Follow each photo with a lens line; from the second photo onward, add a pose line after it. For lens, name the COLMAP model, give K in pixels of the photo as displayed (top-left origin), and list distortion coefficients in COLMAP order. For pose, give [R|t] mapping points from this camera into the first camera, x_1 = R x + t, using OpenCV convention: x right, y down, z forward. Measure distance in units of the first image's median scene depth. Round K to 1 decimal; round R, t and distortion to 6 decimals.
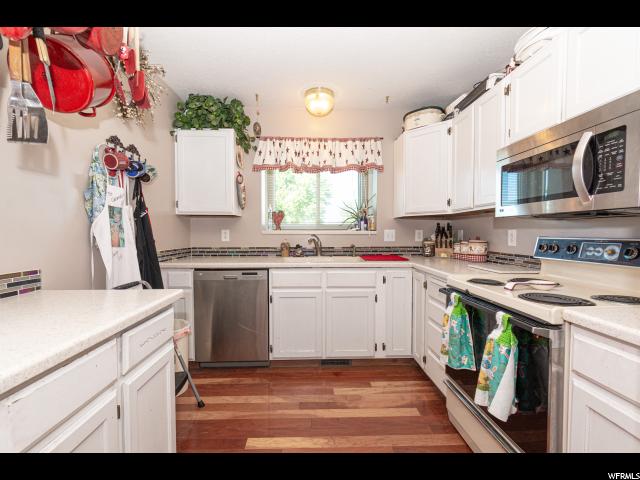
lens RADIAL K [[290.7, 0, 316.2], [0, 290.7, 241.9], [0, 0, 1]] dist [-0.000438, -0.000925]
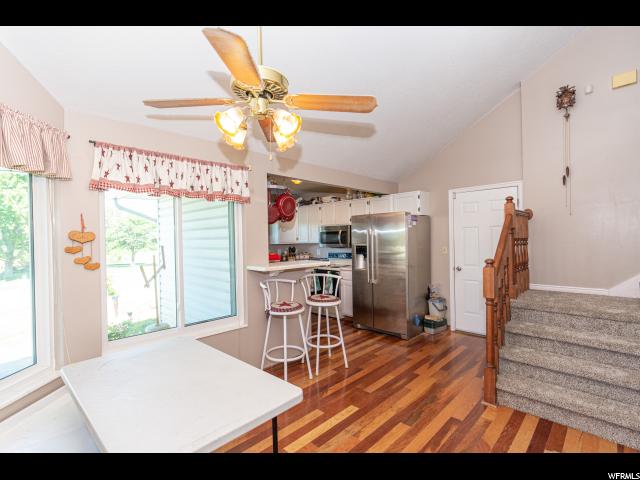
lens RADIAL K [[290.7, 0, 316.9], [0, 290.7, 241.4], [0, 0, 1]] dist [-0.000438, -0.000925]
pose [[0.731519, -0.015702, 0.681640, -1.112682], [0.037858, 0.999128, -0.017613, -0.060481], [-0.680769, 0.038690, 0.731476, -0.946121]]
